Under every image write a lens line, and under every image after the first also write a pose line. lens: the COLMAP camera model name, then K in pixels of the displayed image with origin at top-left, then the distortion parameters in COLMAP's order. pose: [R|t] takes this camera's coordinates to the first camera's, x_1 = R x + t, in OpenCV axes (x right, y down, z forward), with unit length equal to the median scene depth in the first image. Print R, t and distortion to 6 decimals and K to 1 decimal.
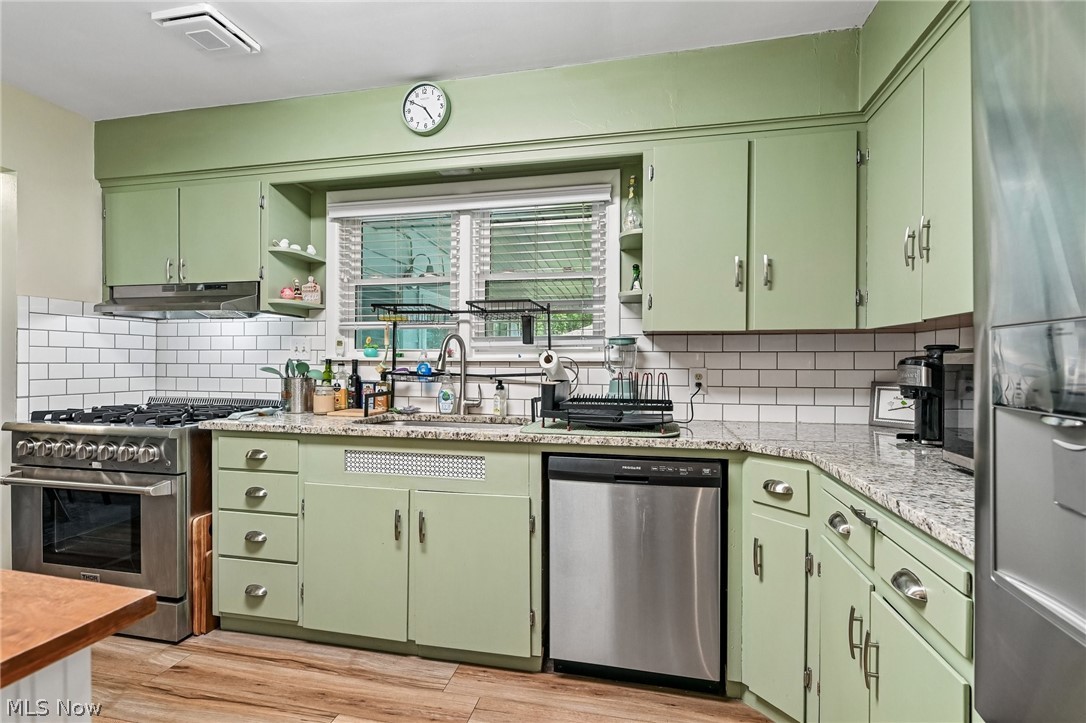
lens RADIAL K [[505.0, 0, 545.2], [0, 505.0, 364.2], [0, 0, 1]] dist [-0.000627, -0.001532]
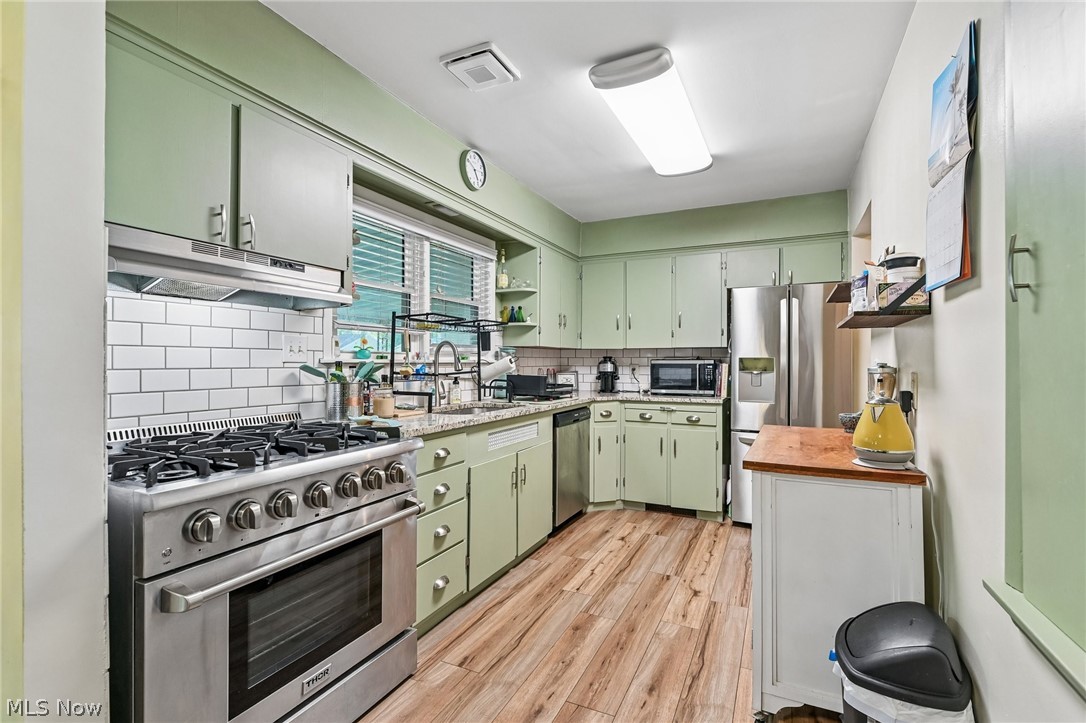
lens RADIAL K [[505.0, 0, 543.2], [0, 505.0, 360.7], [0, 0, 1]] dist [-0.000627, -0.001532]
pose [[0.231835, -0.002816, 0.972751, -1.582418], [0.000454, 0.999996, 0.002787, -0.017231], [-0.972755, -0.000205, 0.231835, 0.561737]]
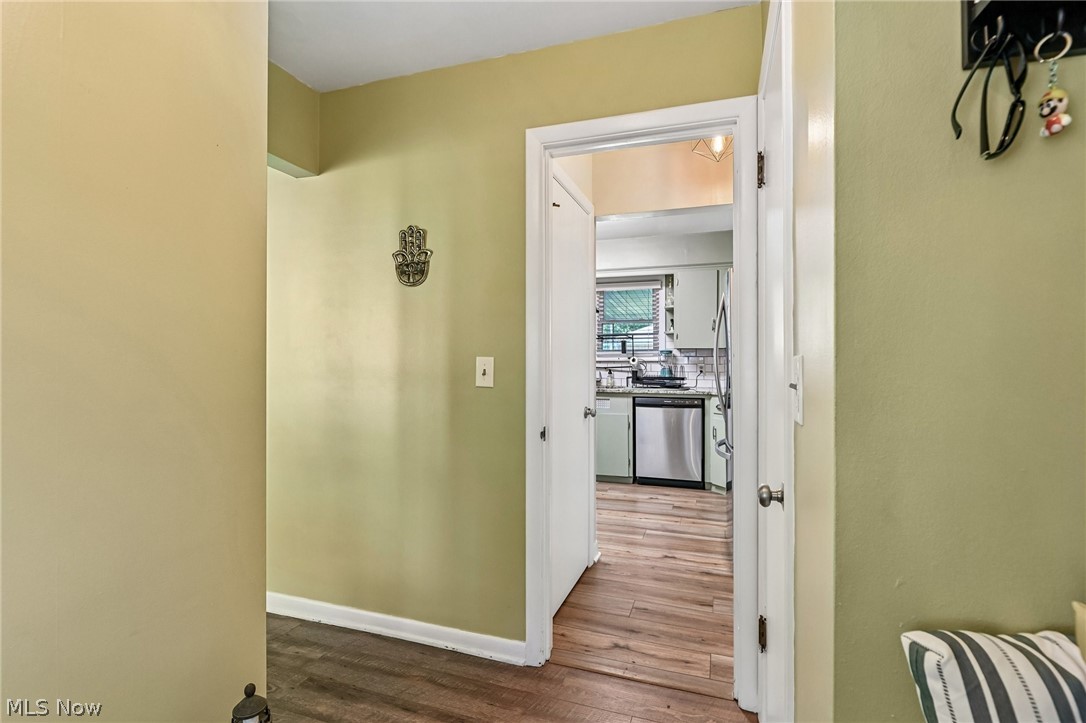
lens RADIAL K [[505.0, 0, 541.6], [0, 505.0, 359.7], [0, 0, 1]] dist [-0.000627, -0.001532]
pose [[0.991340, -0.005076, -0.131223, -0.115450], [0.004699, 0.999984, -0.003178, -0.007607], [0.131237, 0.002534, 0.991348, -1.454066]]
